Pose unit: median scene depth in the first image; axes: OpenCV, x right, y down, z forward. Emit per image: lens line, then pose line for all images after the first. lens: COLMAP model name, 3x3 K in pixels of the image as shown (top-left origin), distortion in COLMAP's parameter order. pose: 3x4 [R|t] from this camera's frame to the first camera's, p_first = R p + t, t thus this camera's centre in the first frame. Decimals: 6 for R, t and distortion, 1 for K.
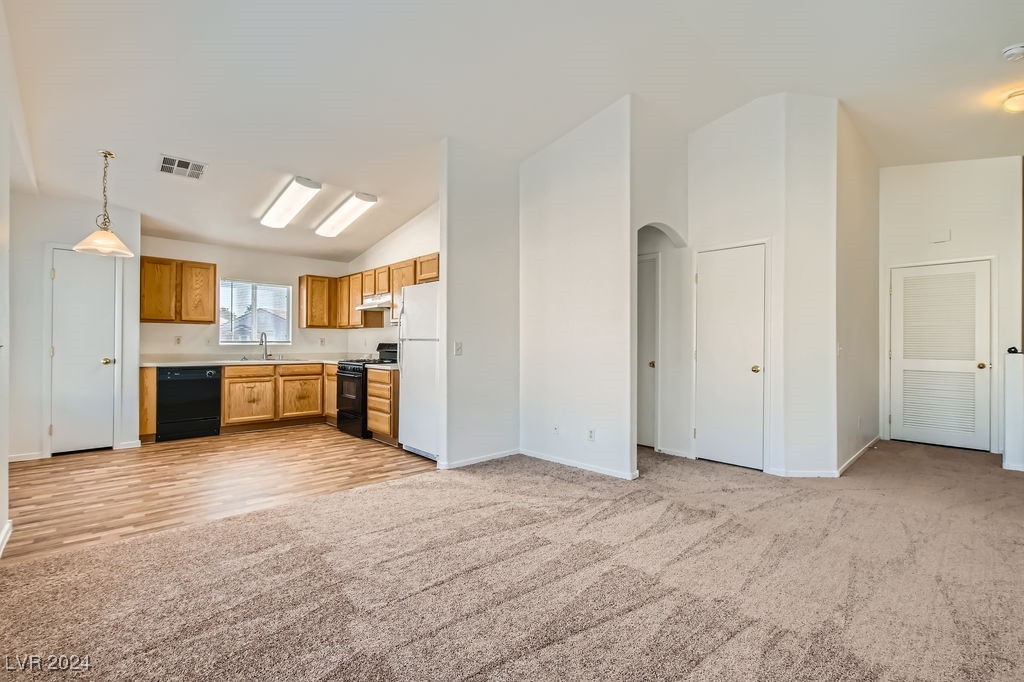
lens RADIAL K [[450.9, 0, 518.2], [0, 450.9, 342.5], [0, 0, 1]] dist [0.001859, 0.000356]
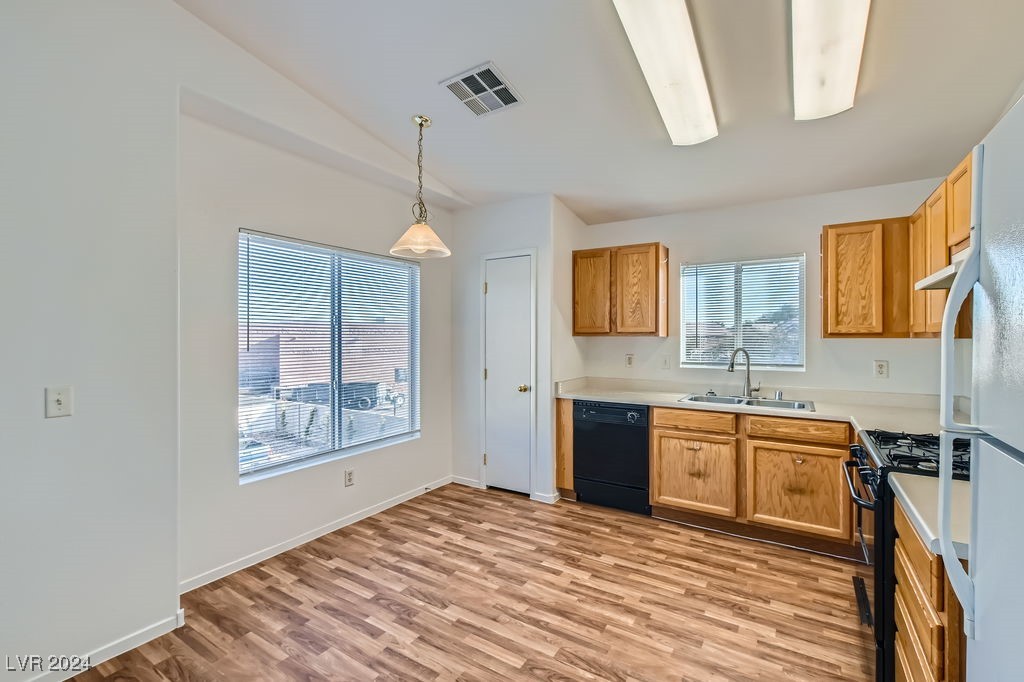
lens RADIAL K [[450.9, 0, 514.1], [0, 450.9, 340.8], [0, 0, 1]] dist [0.001859, 0.000356]
pose [[0.242224, -0.000399, -0.970220, -0.107858], [0.002428, 0.999997, 0.000194, -0.037319], [0.970217, -0.002402, 0.242224, 0.674557]]
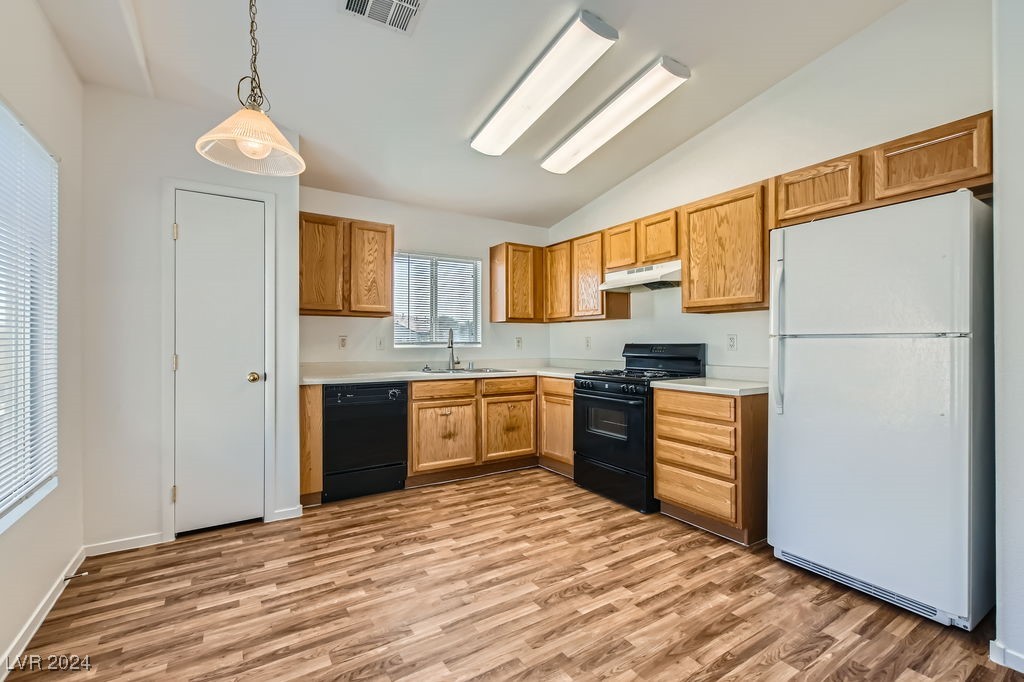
lens RADIAL K [[450.9, 0, 515.4], [0, 450.9, 343.8], [0, 0, 1]] dist [0.001859, 0.000356]
pose [[0.980716, -0.008539, -0.195252, -0.384686], [0.008835, 0.999961, 0.000644, -0.000278], [0.195239, -0.002357, 0.980753, 0.407141]]
